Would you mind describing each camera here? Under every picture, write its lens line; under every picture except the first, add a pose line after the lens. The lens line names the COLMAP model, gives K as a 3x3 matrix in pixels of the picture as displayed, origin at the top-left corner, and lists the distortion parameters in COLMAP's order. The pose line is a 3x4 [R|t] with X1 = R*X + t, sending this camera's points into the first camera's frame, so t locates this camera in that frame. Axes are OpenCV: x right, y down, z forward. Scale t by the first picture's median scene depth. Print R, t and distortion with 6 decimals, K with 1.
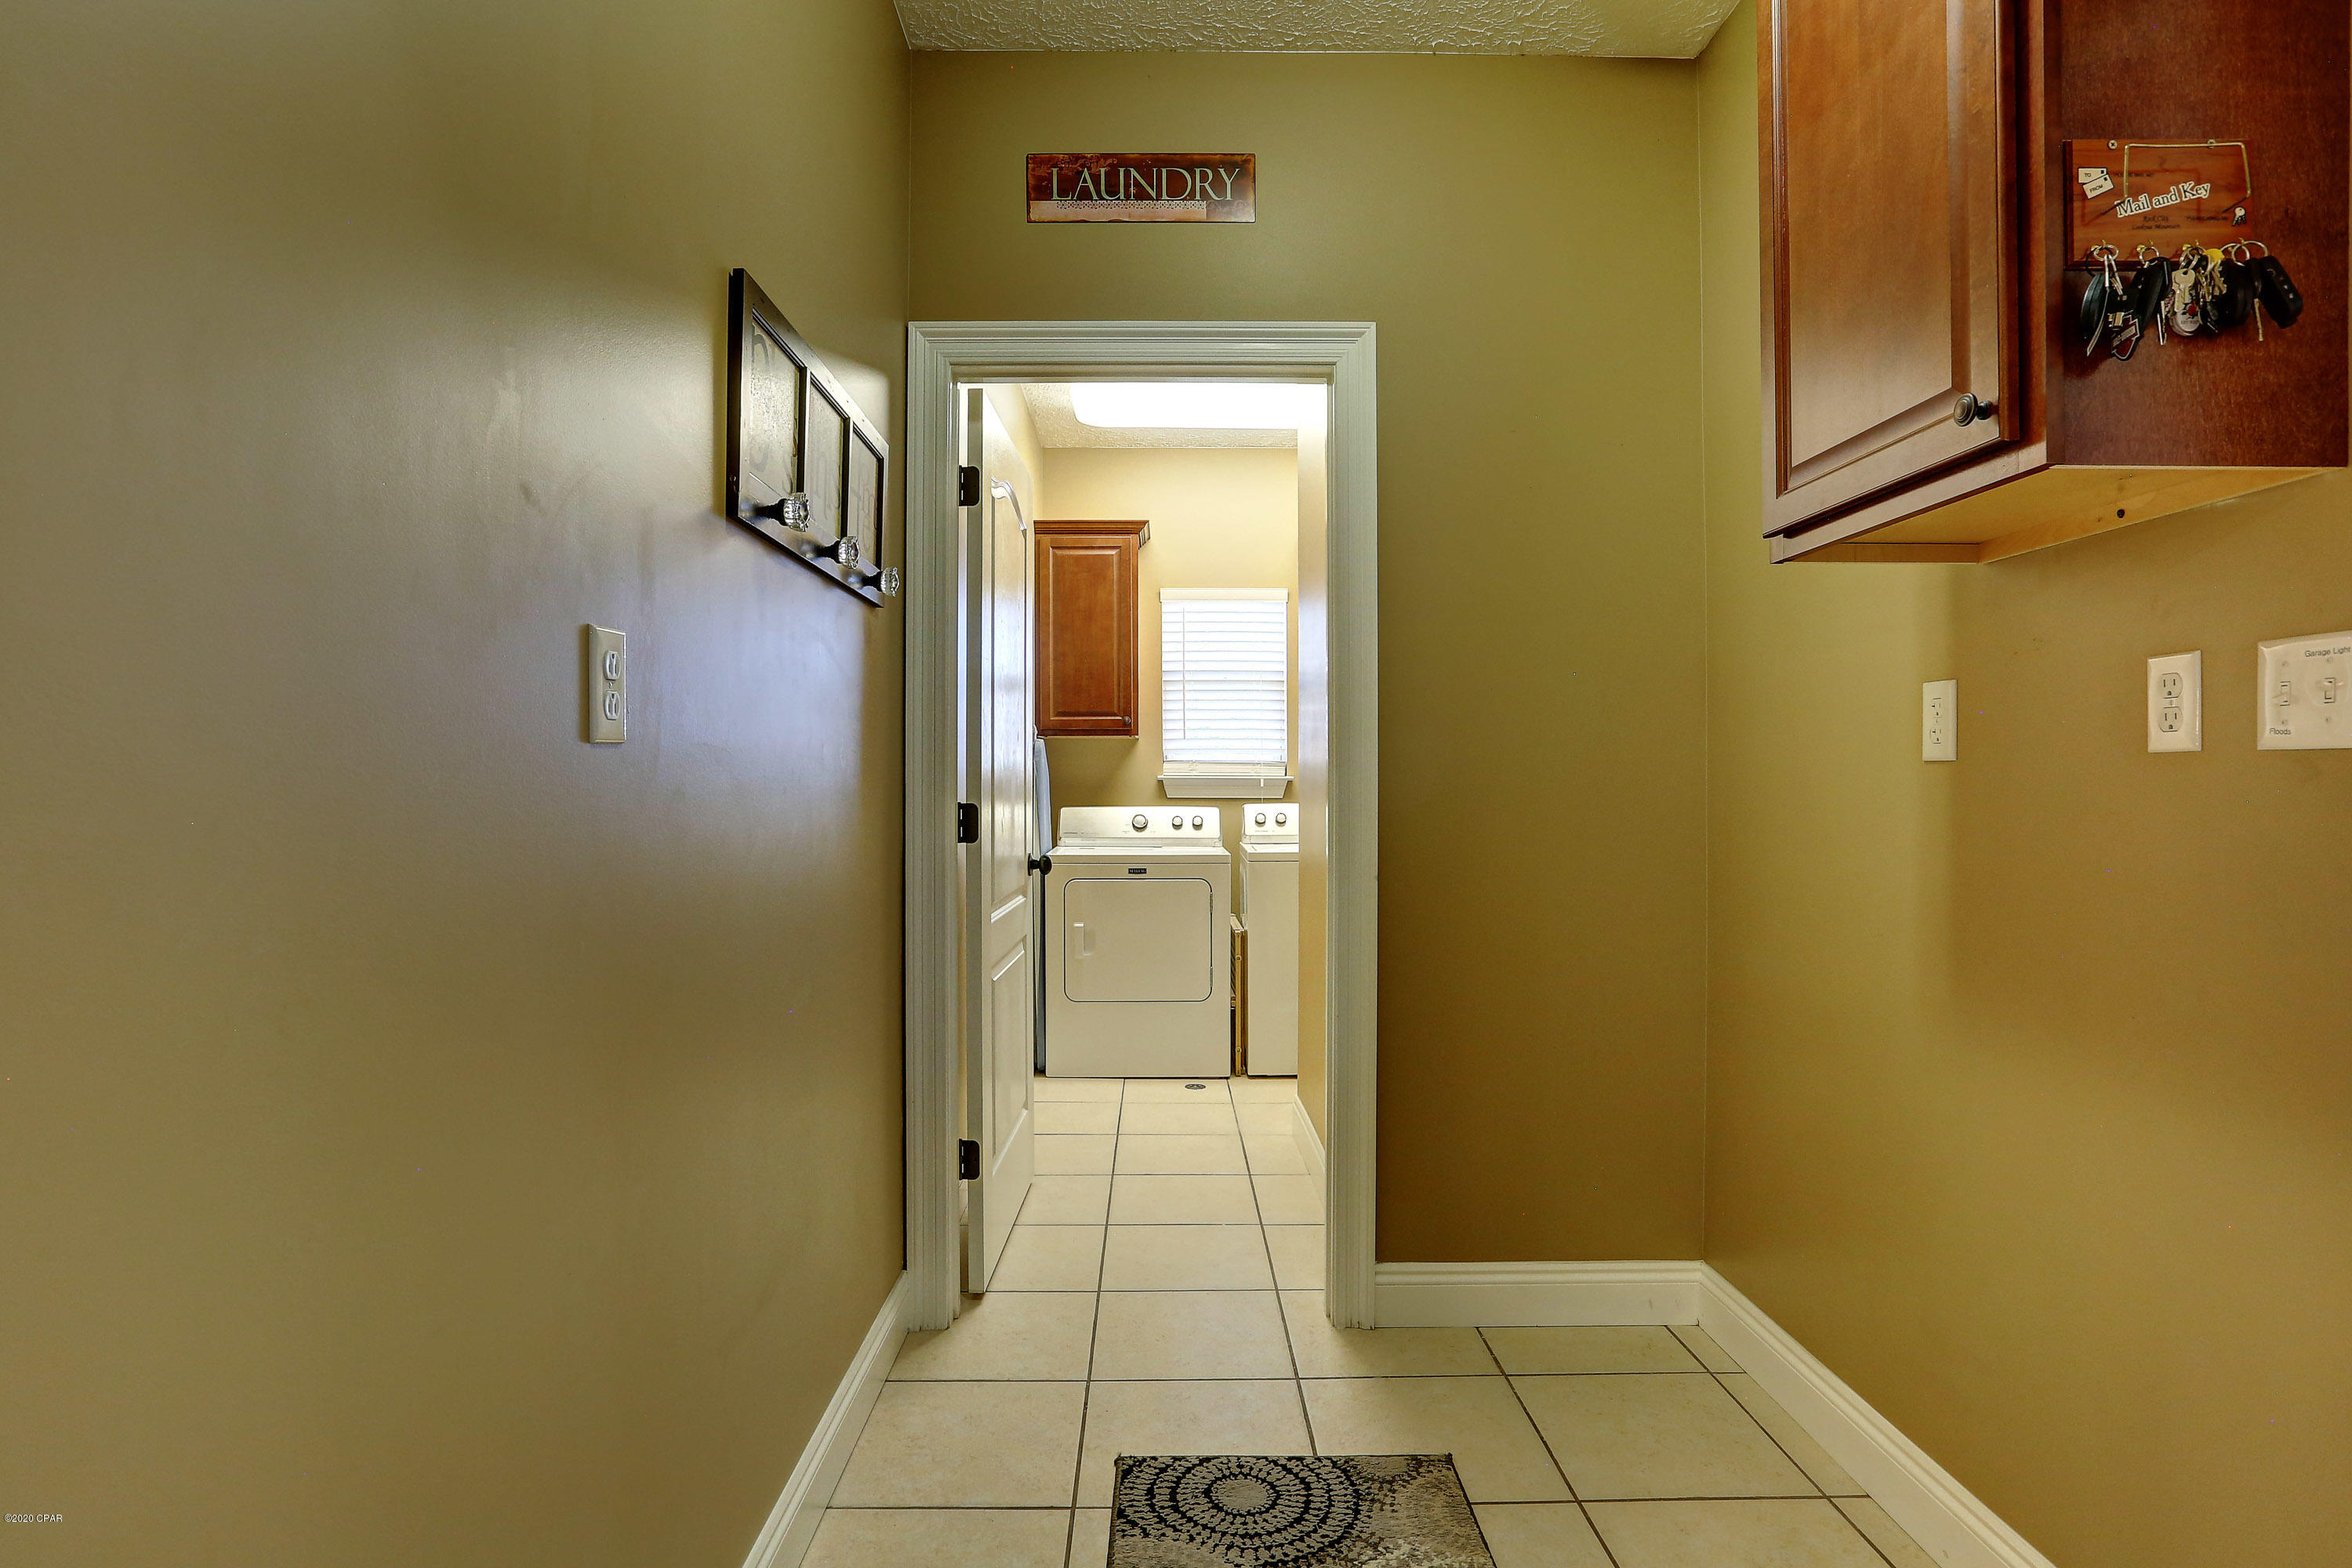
lens RADIAL K [[1157.7, 0, 1176.0], [0, 1157.7, 784.0], [0, 0, 1]] dist [0.000277, 0.000080]
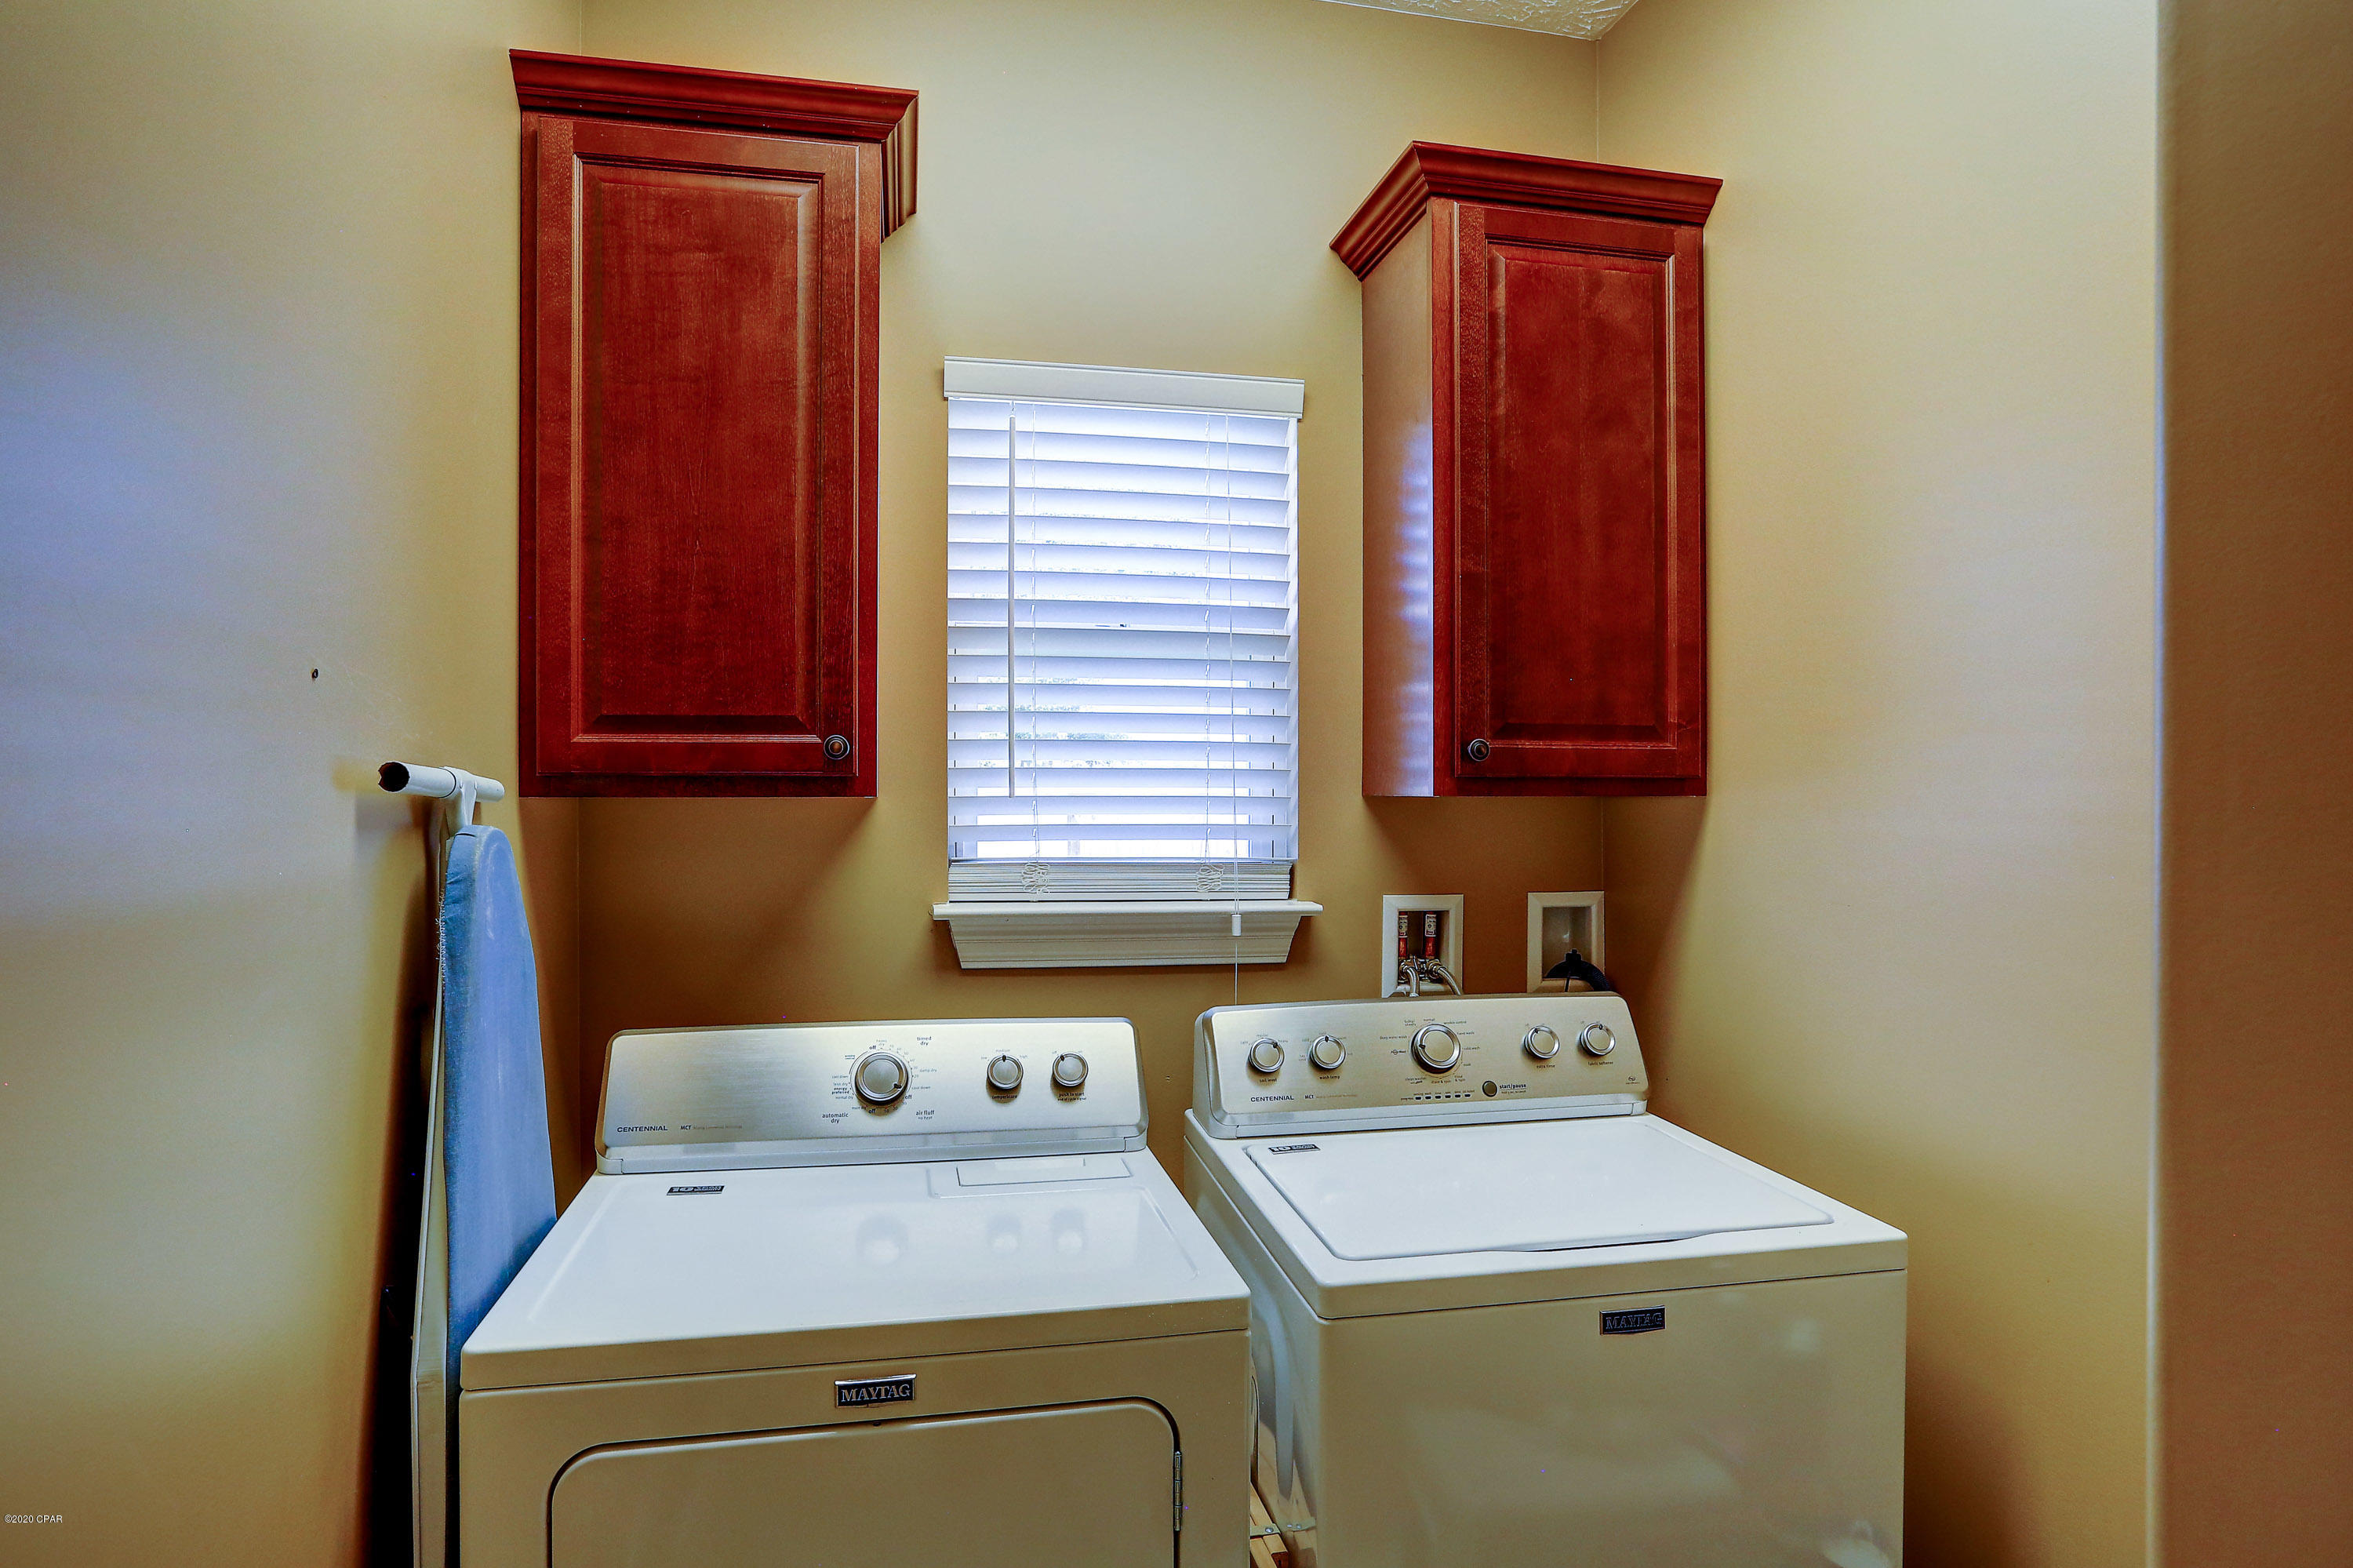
lens RADIAL K [[1354.6, 0, 1176.5], [0, 1354.6, 784.0], [0, 0, 1]] dist [-0.001853, 0.000035]
pose [[0.981399, 0.006170, 0.191881, -0.023558], [-0.004703, 0.999956, -0.008102, -0.042942], [-0.191922, 0.007049, 0.981385, 0.633082]]
